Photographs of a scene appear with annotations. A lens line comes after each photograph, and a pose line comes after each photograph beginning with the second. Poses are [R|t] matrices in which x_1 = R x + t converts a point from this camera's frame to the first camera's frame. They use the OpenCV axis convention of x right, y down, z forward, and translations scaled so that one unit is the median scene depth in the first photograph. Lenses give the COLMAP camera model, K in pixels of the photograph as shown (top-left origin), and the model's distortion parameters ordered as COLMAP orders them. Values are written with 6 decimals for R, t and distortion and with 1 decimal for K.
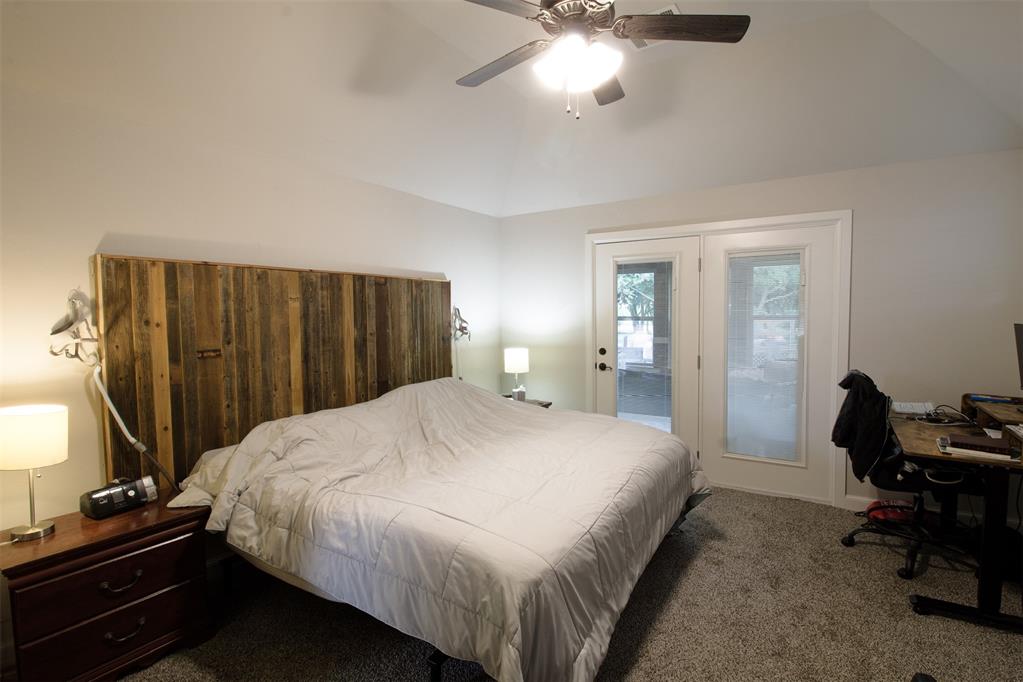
lens RADIAL K [[484.2, 0, 511.5], [0, 484.2, 341.0], [0, 0, 1]] dist [-0.004365, -0.000687]
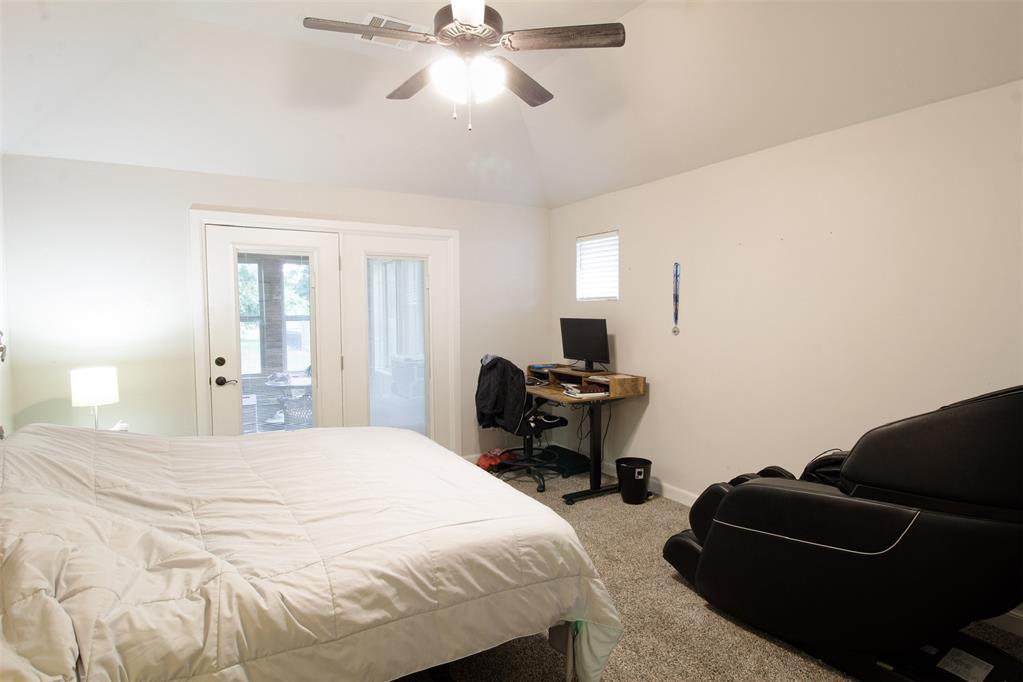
lens RADIAL K [[571.0, 0, 511.5], [0, 571.0, 341.0], [0, 0, 1]] dist [-0.001035, -0.000910]
pose [[0.444714, -0.044611, 0.894561, -0.794215], [0.054784, 0.998244, 0.022547, -0.012849], [-0.893995, 0.038981, 0.446377, 0.299029]]
